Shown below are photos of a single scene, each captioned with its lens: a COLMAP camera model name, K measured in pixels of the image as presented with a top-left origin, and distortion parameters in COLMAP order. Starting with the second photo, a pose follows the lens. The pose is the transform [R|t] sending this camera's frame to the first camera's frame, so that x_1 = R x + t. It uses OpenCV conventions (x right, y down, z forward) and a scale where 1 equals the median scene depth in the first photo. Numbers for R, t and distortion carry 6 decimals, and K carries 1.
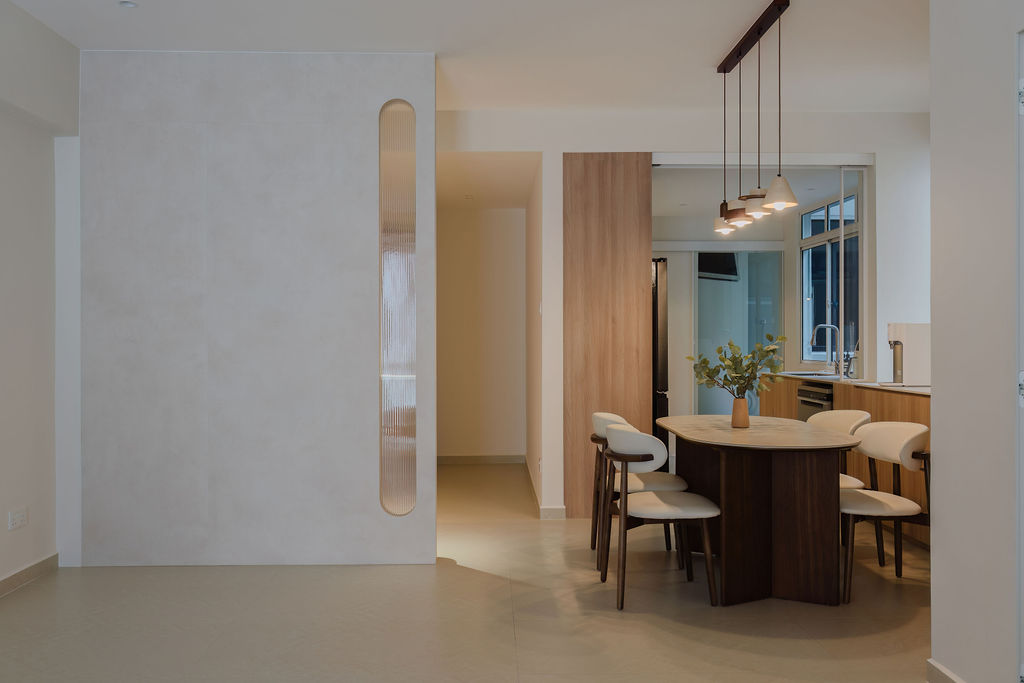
lens RADIAL K [[855.4, 0, 511.9], [0, 855.4, 340.7], [0, 0, 1]] dist [0.002991, 0.000569]
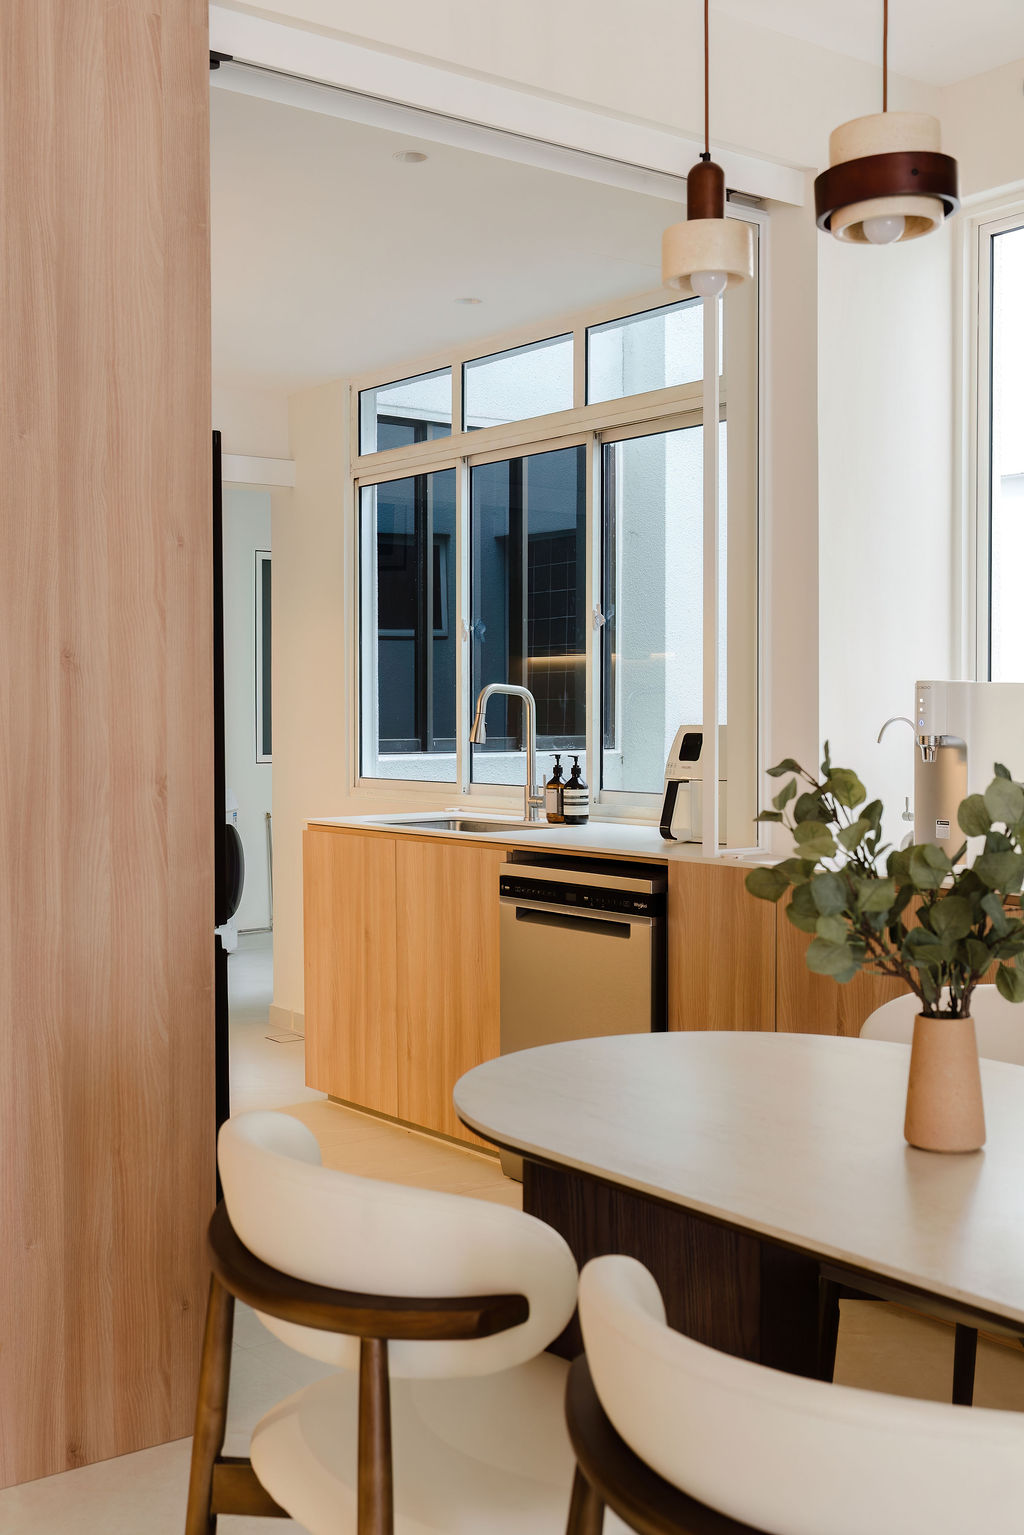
lens RADIAL K [[1657.1, 0, 512.5], [0, 1657.1, 766.8], [0, 0, 1]] dist [-0.026178, 0.000000]
pose [[0.799362, -0.020412, 0.600502, -0.061683], [0.003386, 0.999560, 0.029469, -0.006461], [-0.600840, -0.021522, 0.799080, 0.550972]]
